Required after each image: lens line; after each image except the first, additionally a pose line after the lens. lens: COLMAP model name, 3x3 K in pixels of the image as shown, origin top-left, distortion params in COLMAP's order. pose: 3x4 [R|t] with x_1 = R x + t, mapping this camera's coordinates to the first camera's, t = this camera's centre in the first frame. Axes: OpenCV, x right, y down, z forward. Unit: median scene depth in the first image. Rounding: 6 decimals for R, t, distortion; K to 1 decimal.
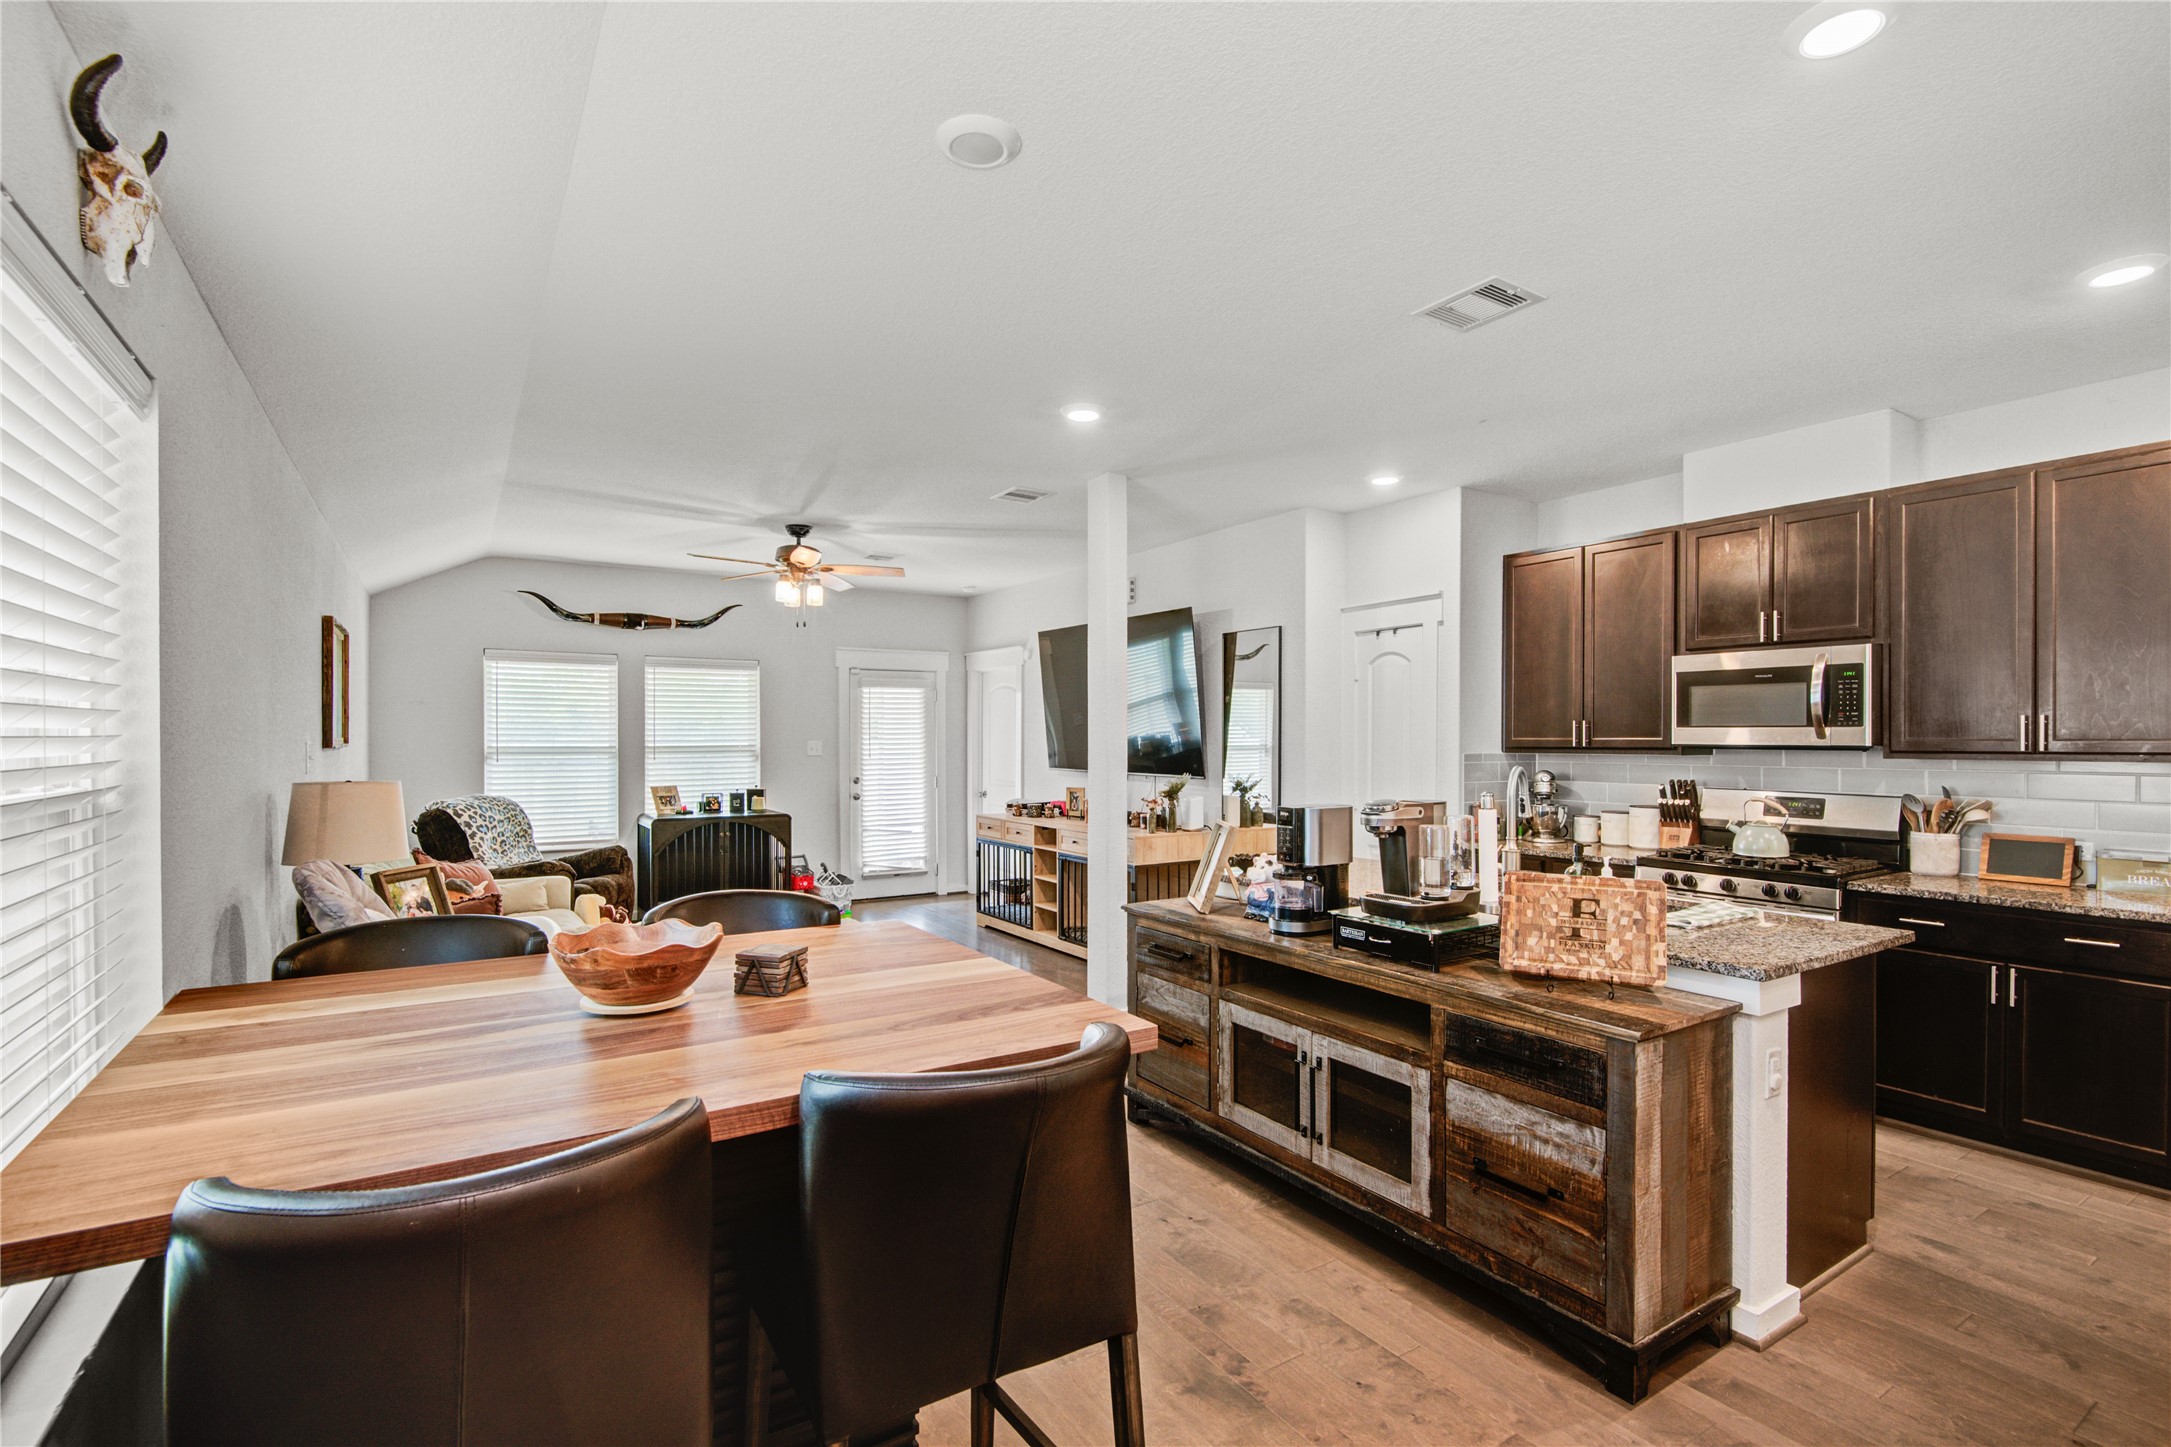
lens RADIAL K [[987.2, 0, 1063.6], [0, 987.2, 755.1], [0, 0, 1]] dist [0.017956, 0.000143]
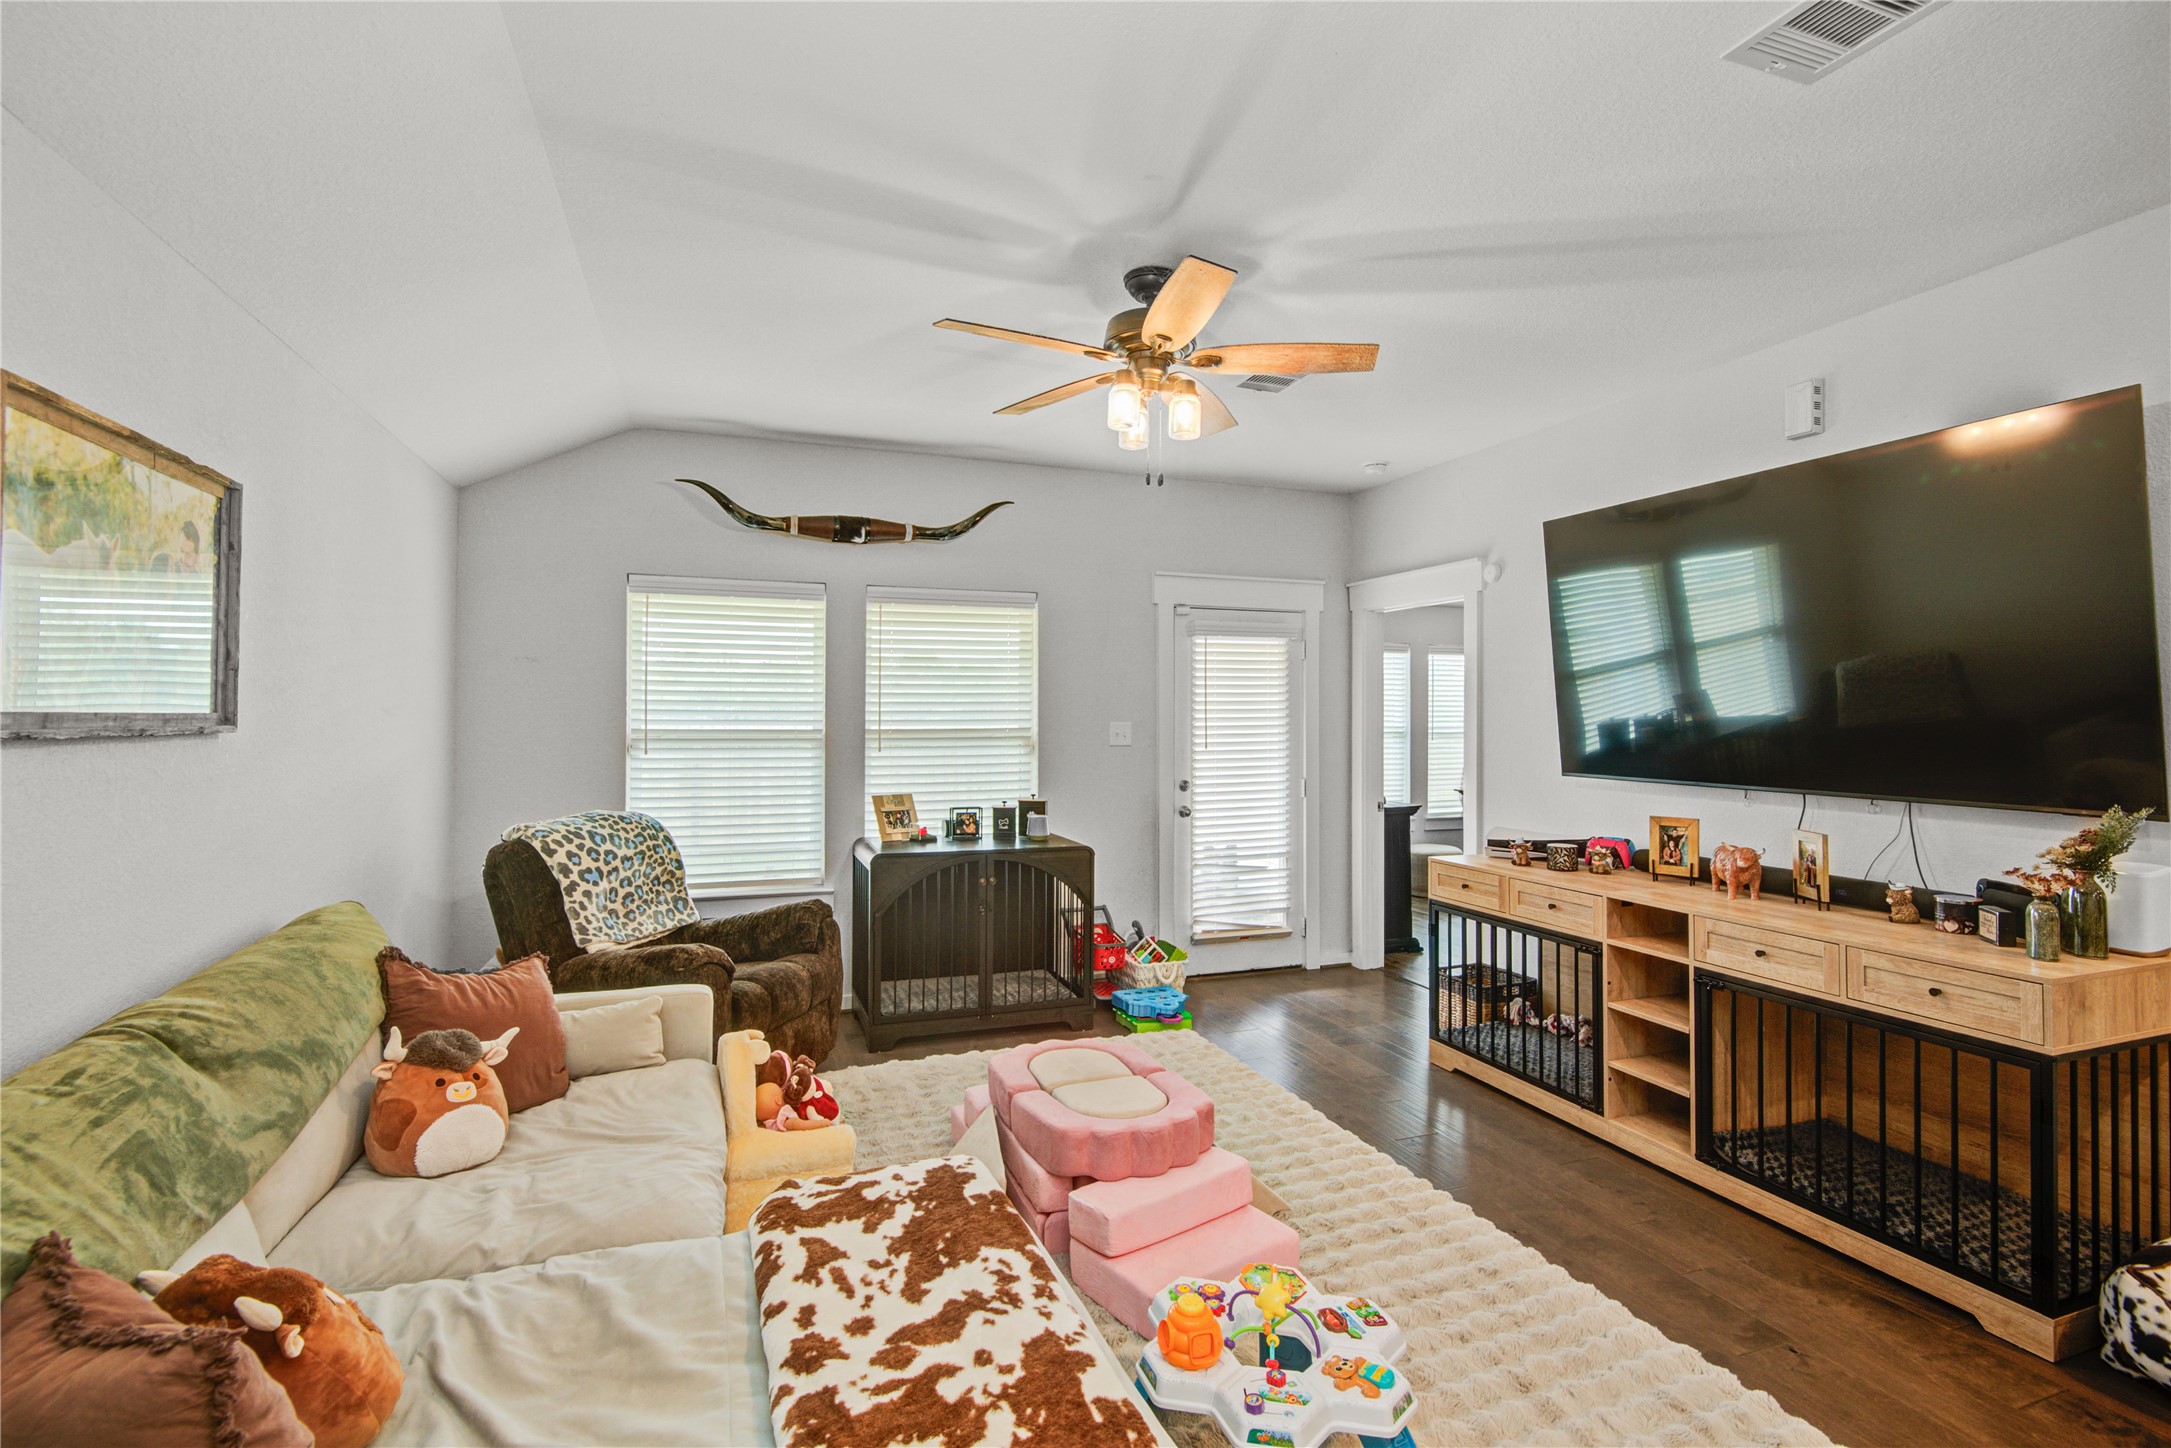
lens RADIAL K [[987.2, 0, 1077.9], [0, 987.2, 713.2], [0, 0, 1]] dist [0.017956, 0.000143]
pose [[0.977803, -0.001259, -0.209522, -0.163898], [-0.003942, 0.999694, -0.024407, -0.005232], [0.209489, 0.024691, 0.977499, 0.427494]]
